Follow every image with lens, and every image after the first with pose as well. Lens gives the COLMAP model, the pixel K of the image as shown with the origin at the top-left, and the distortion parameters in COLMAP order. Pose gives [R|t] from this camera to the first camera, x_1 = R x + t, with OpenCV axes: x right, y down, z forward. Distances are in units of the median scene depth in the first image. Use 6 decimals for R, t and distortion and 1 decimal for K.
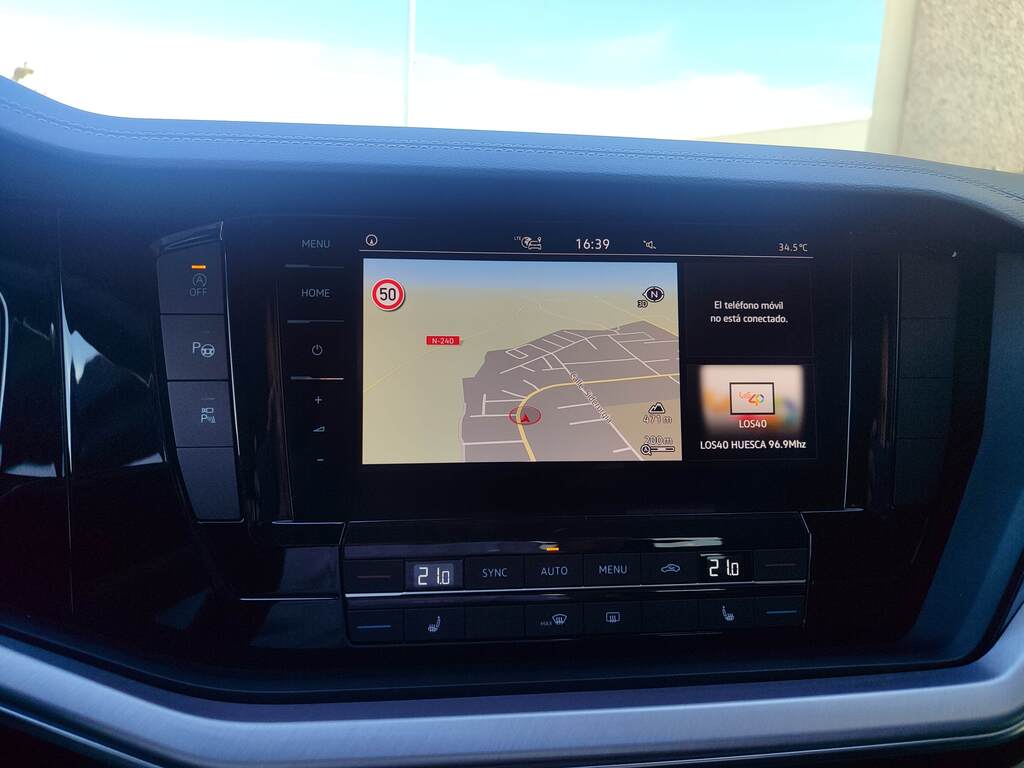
lens RADIAL K [[732.5, 0, 513.4], [0, 732.5, 383.0], [0, 0, 1]] dist [0.018939, -0.014614]
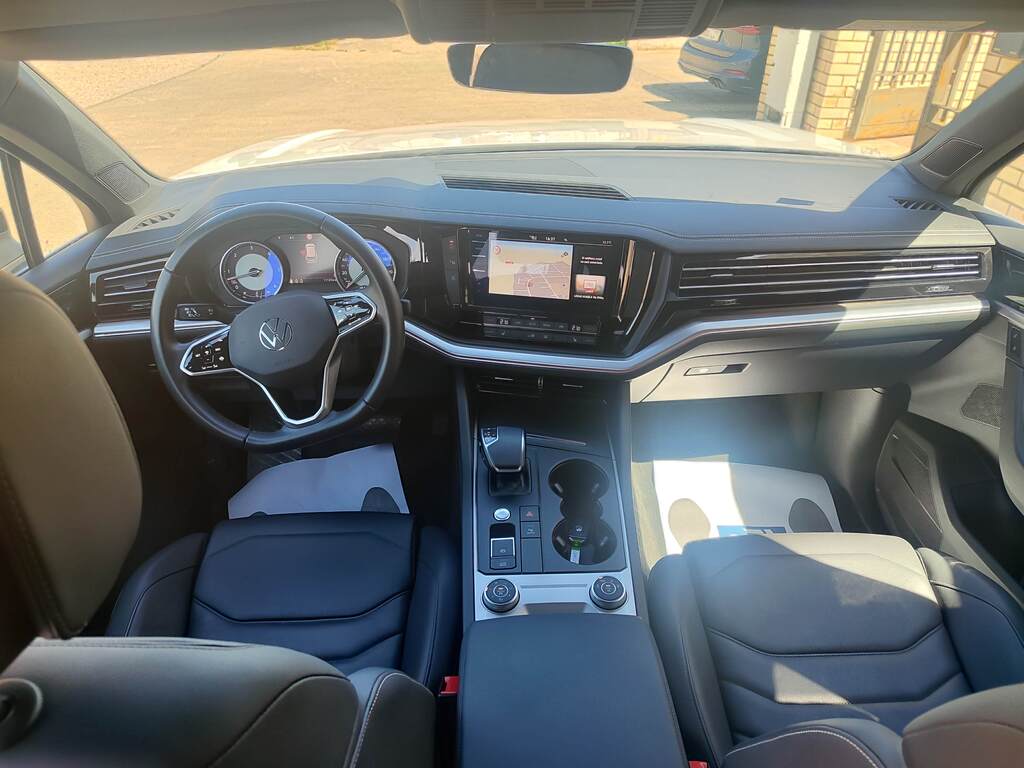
lens RADIAL K [[732.5, 0, 513.4], [0, 732.5, 383.0], [0, 0, 1]] dist [0.018939, -0.014614]
pose [[0.945008, 0.133035, -0.298766, 1.134771], [-0.028564, 0.943611, 0.329823, -0.719237], [0.325796, -0.303151, 0.895520, -2.583702]]
